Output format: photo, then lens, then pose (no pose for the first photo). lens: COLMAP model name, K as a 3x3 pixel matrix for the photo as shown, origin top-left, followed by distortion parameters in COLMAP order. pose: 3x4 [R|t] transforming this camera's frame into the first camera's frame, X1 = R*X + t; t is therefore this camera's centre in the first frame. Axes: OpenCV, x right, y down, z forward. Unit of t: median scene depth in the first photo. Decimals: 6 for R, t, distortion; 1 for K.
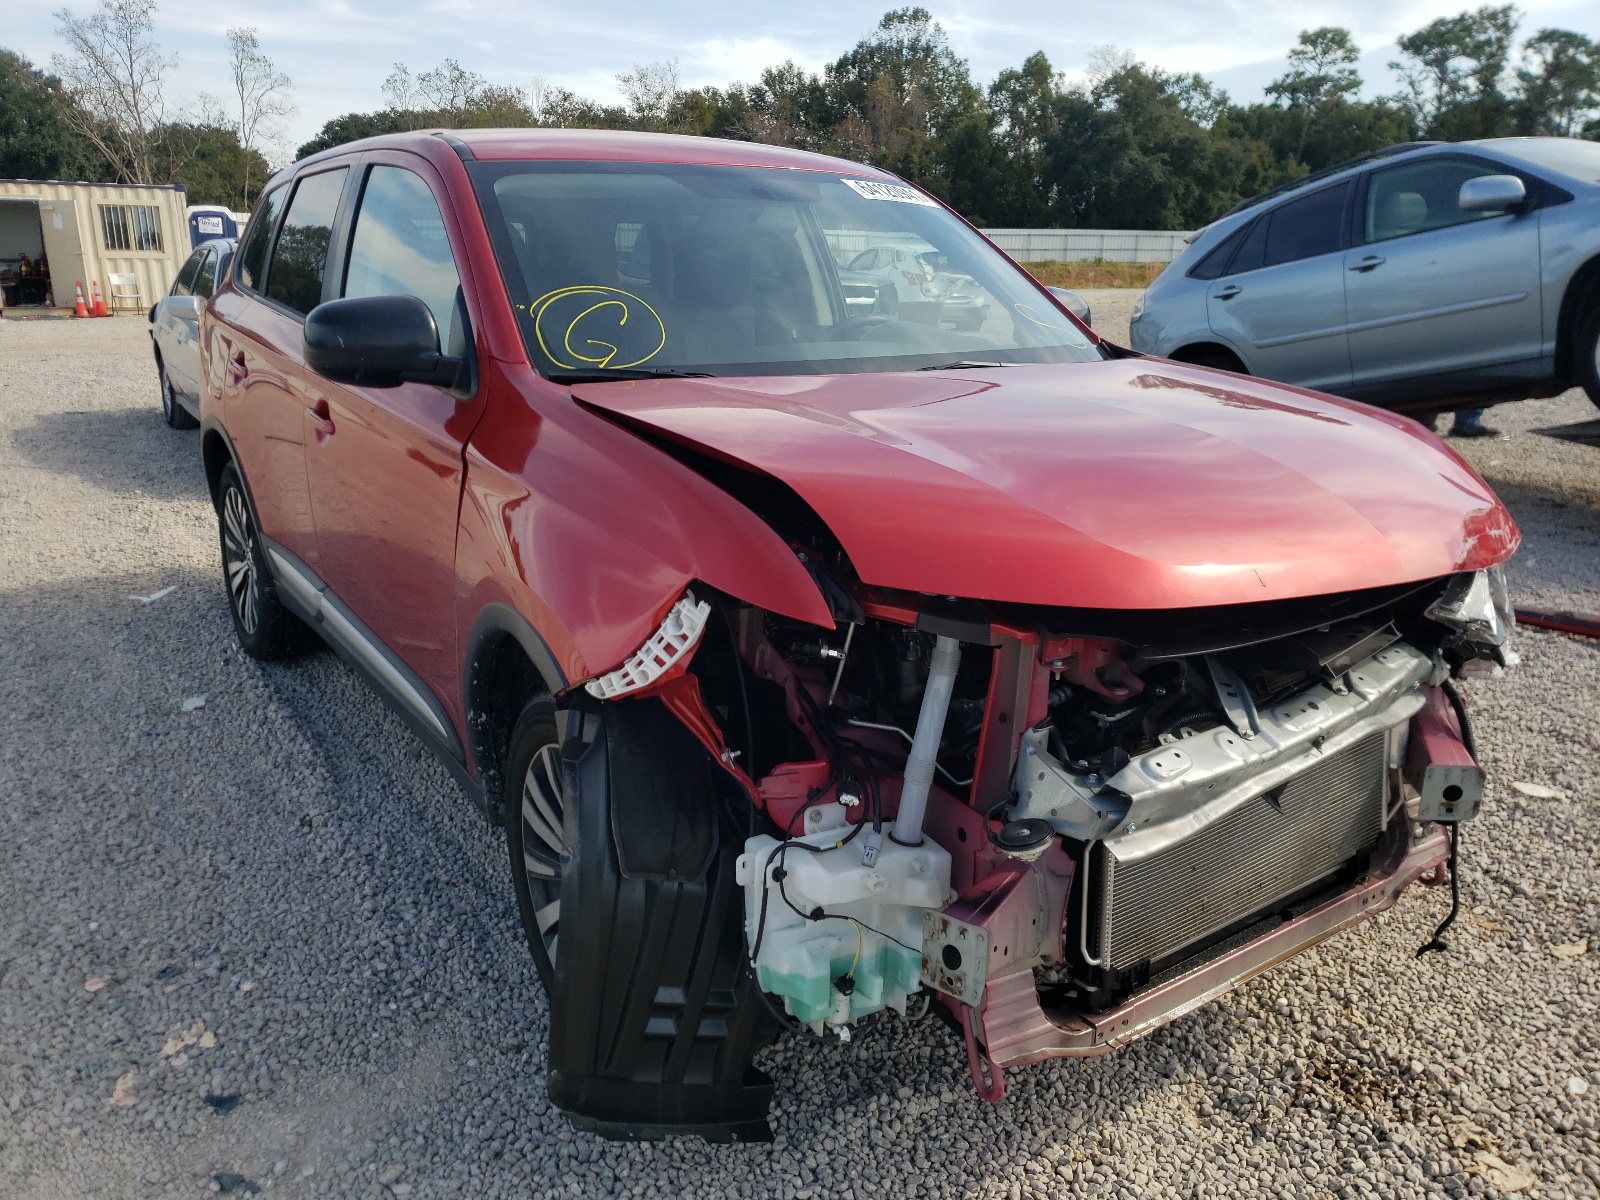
lens RADIAL K [[1204.9, 0, 800.0], [0, 1204.9, 600.0], [0, 0, 1]] dist [0.018972, 0.001051]
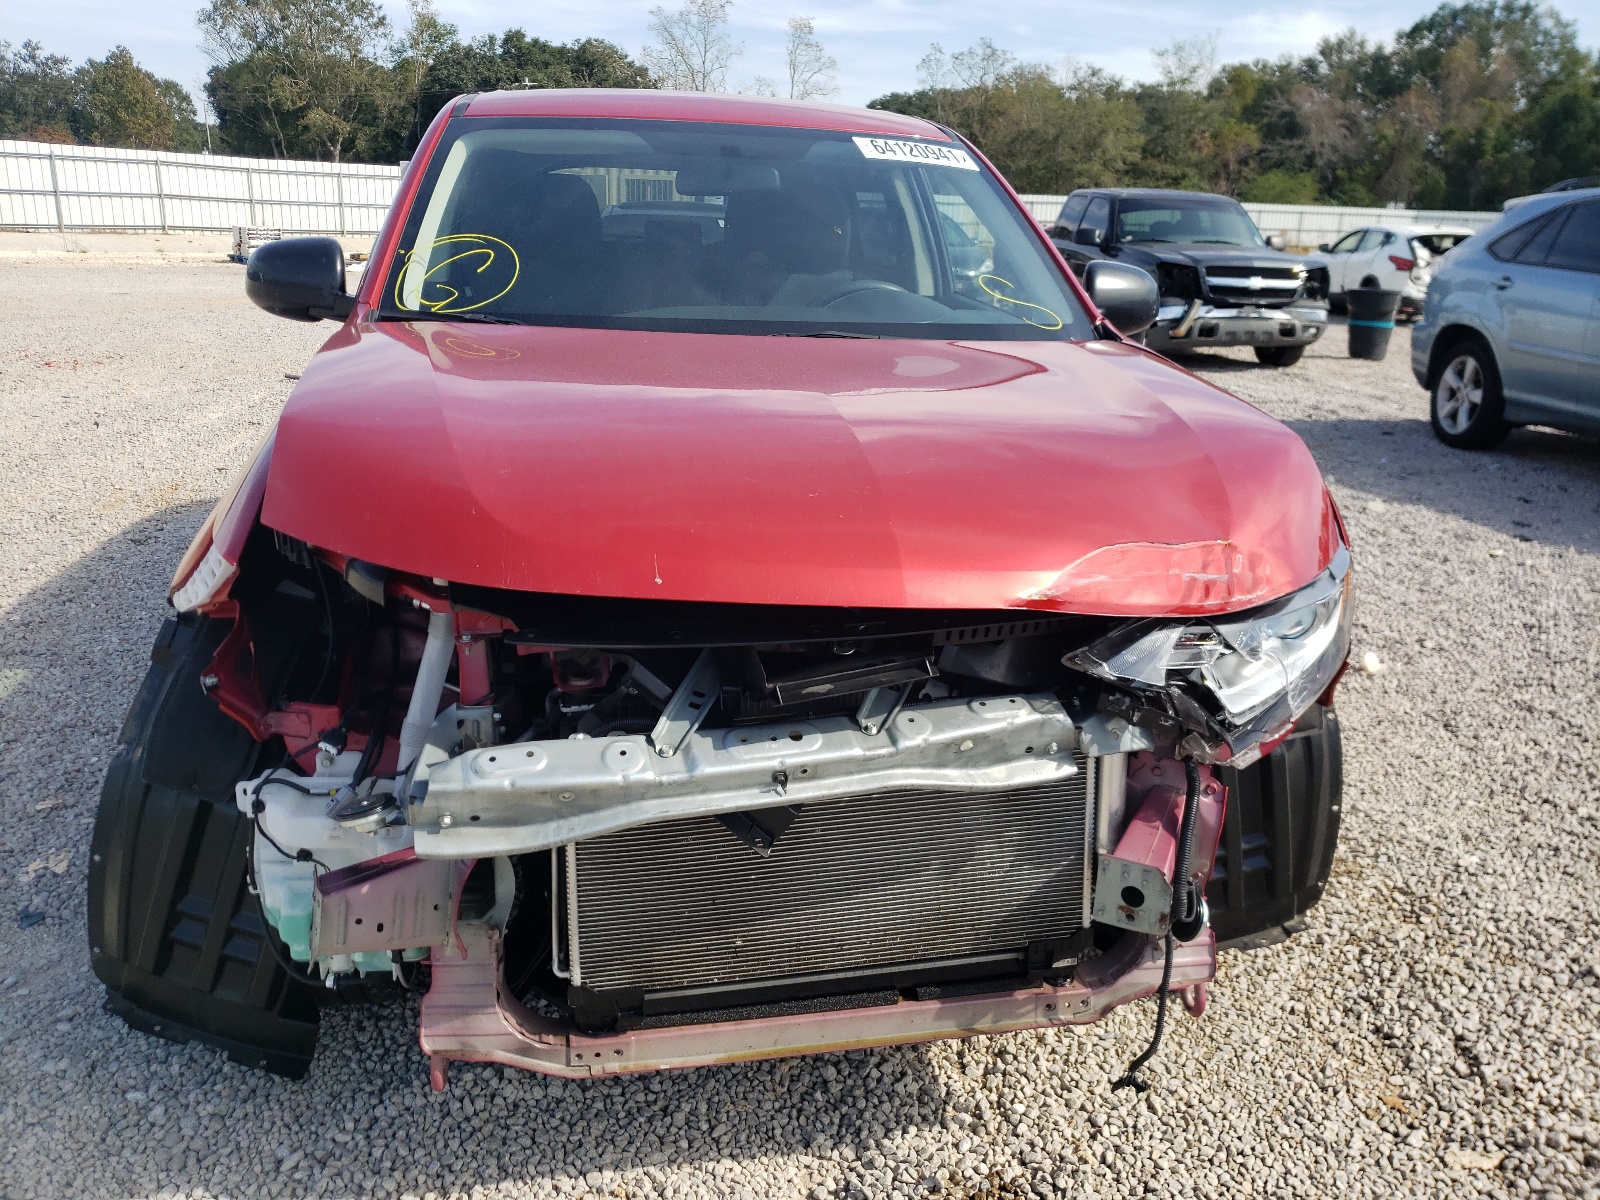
lens RADIAL K [[1237.0, 0, 800.5], [0, 1237.0, 559.0], [0, 0, 1]] dist [0.002184, 0.007421]
pose [[0.922139, 0.124891, -0.366144, 0.586288], [-0.132271, 0.991201, 0.004969, -0.033249], [0.363543, 0.043848, 0.930545, 0.149599]]
